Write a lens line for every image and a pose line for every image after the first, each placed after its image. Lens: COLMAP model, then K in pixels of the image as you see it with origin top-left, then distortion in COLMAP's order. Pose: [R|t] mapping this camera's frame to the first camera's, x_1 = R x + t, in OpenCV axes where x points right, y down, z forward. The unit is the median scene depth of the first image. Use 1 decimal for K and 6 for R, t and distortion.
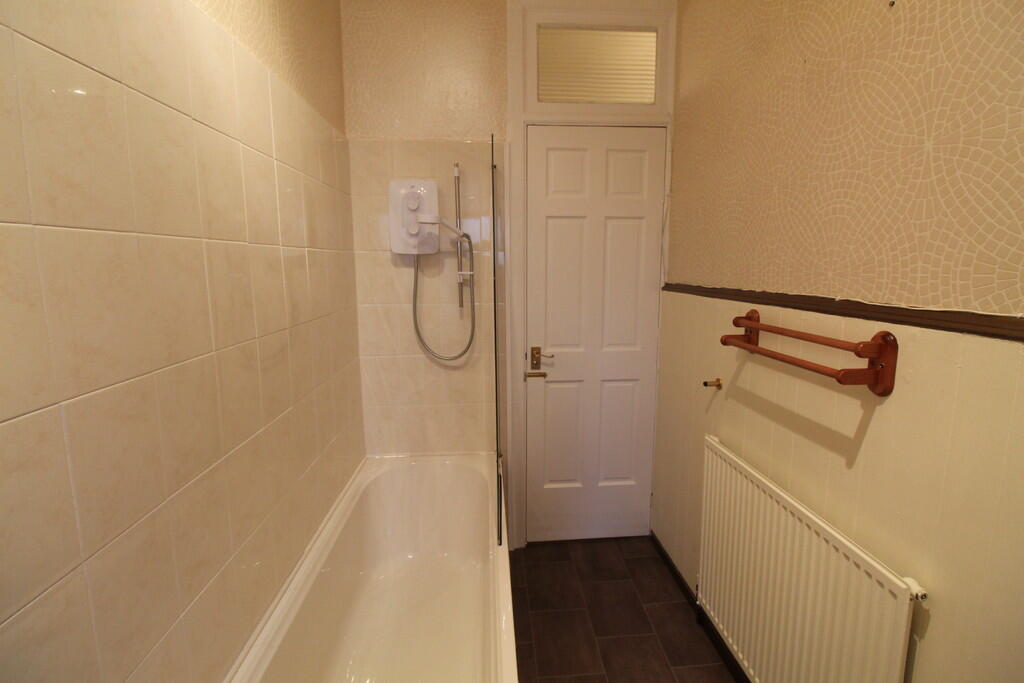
lens RADIAL K [[476.8, 0, 512.0], [0, 476.8, 341.5], [0, 0, 1]] dist [-0.014927, -0.000362]
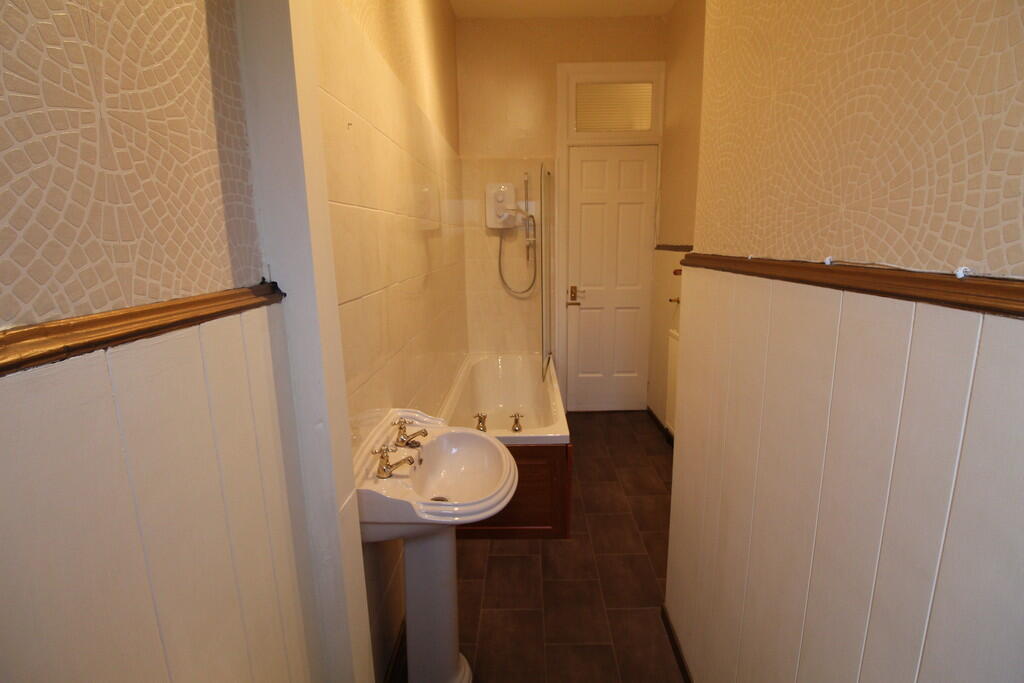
lens RADIAL K [[476.8, 0, 512.0], [0, 476.8, 341.5], [0, 0, 1]] dist [-0.014927, -0.000362]
pose [[0.996769, 0.006153, -0.080090, -0.027851], [-0.002343, 0.998865, 0.047583, 0.126197], [0.080292, -0.047242, 0.995651, -0.638550]]
